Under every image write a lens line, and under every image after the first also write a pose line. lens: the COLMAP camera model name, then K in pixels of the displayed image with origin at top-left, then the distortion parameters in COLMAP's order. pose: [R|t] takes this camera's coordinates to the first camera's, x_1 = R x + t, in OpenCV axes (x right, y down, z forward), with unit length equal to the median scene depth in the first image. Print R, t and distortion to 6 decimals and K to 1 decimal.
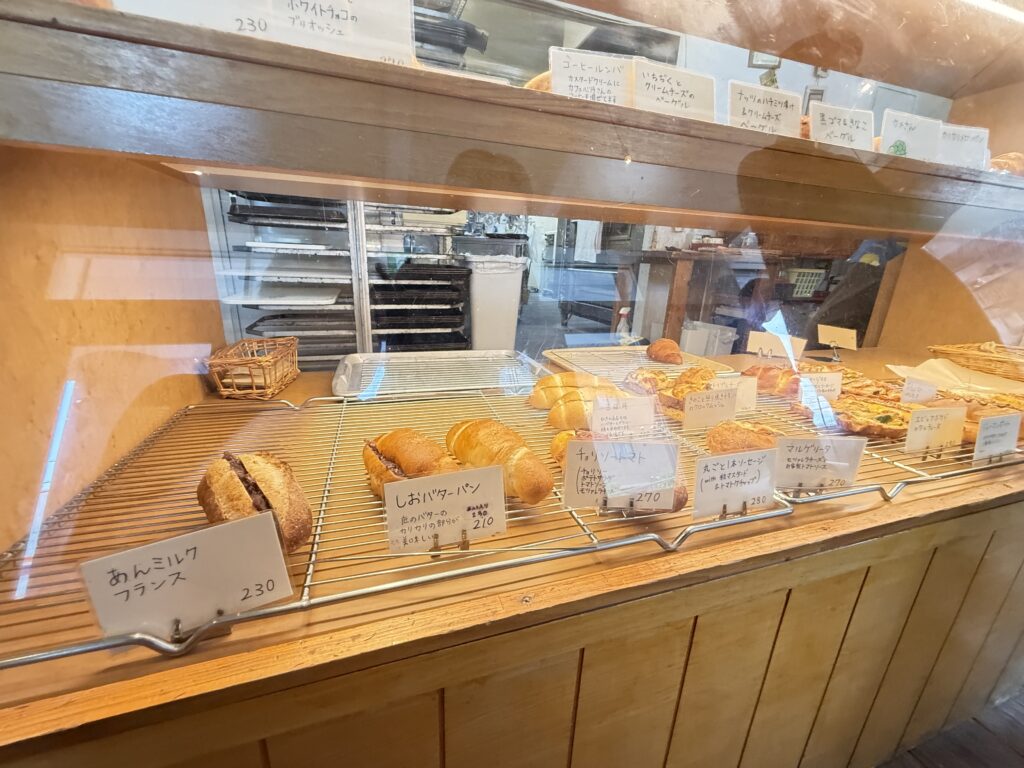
lens RADIAL K [[408.8, 0, 509.1], [0, 408.8, 386.8], [0, 0, 1]] dist [0.002191, 0.000127]
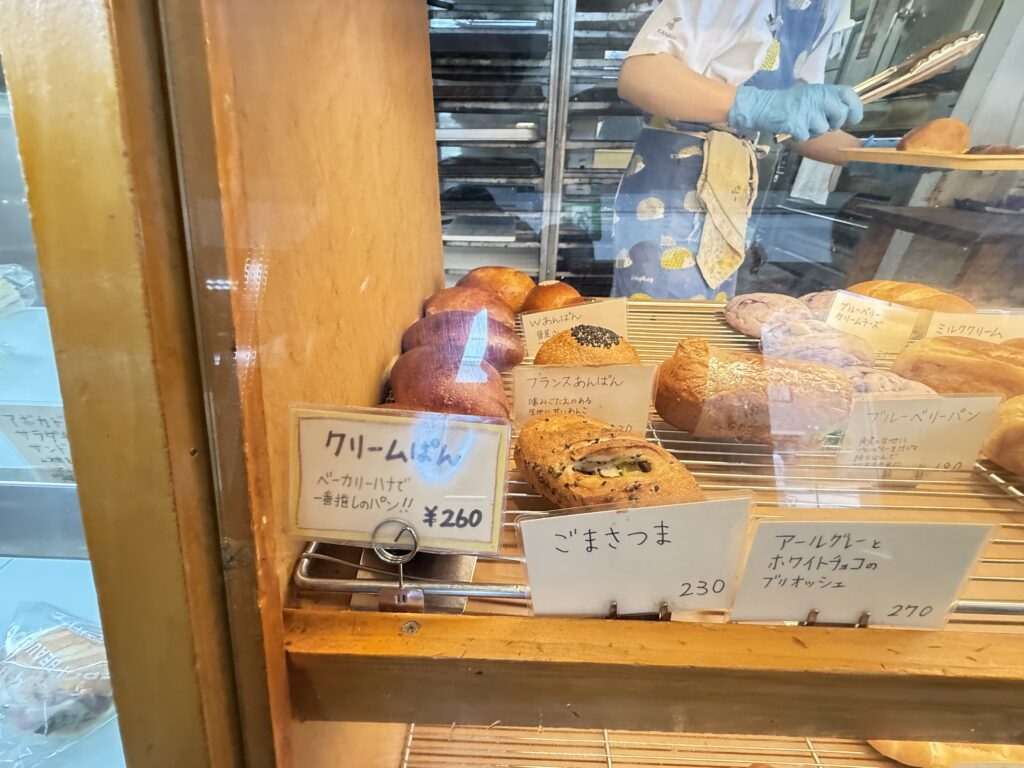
lens RADIAL K [[408.8, 0, 509.1], [0, 408.8, 386.8], [0, 0, 1]] dist [0.002191, 0.000127]
pose [[0.943190, 0.148016, -0.297463, -0.378582], [-0.076790, 0.968159, 0.238266, -0.647577], [0.323259, -0.201888, 0.924524, 0.184276]]
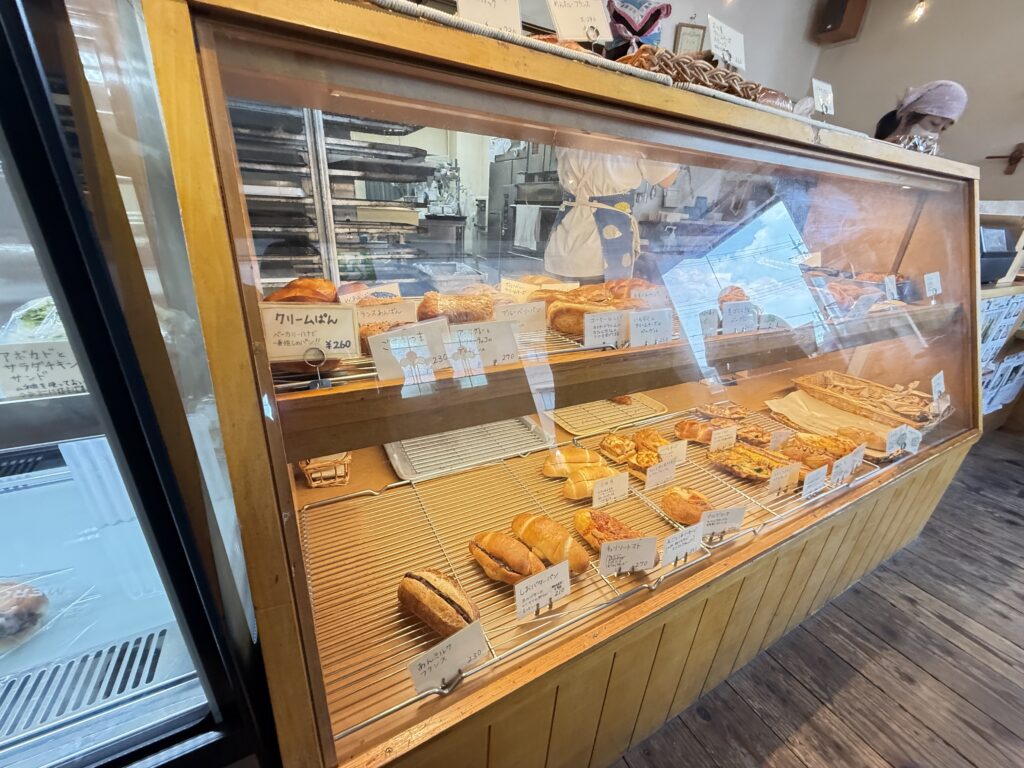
lens RADIAL K [[407.8, 0, 509.1], [0, 407.8, 385.9], [0, 0, 1]] dist [-0.000725, 0.009153]
pose [[0.984266, -0.059389, 0.166414, -0.312053], [0.040045, 0.992292, 0.117275, -0.471964], [-0.172096, -0.108766, 0.979057, -0.383581]]
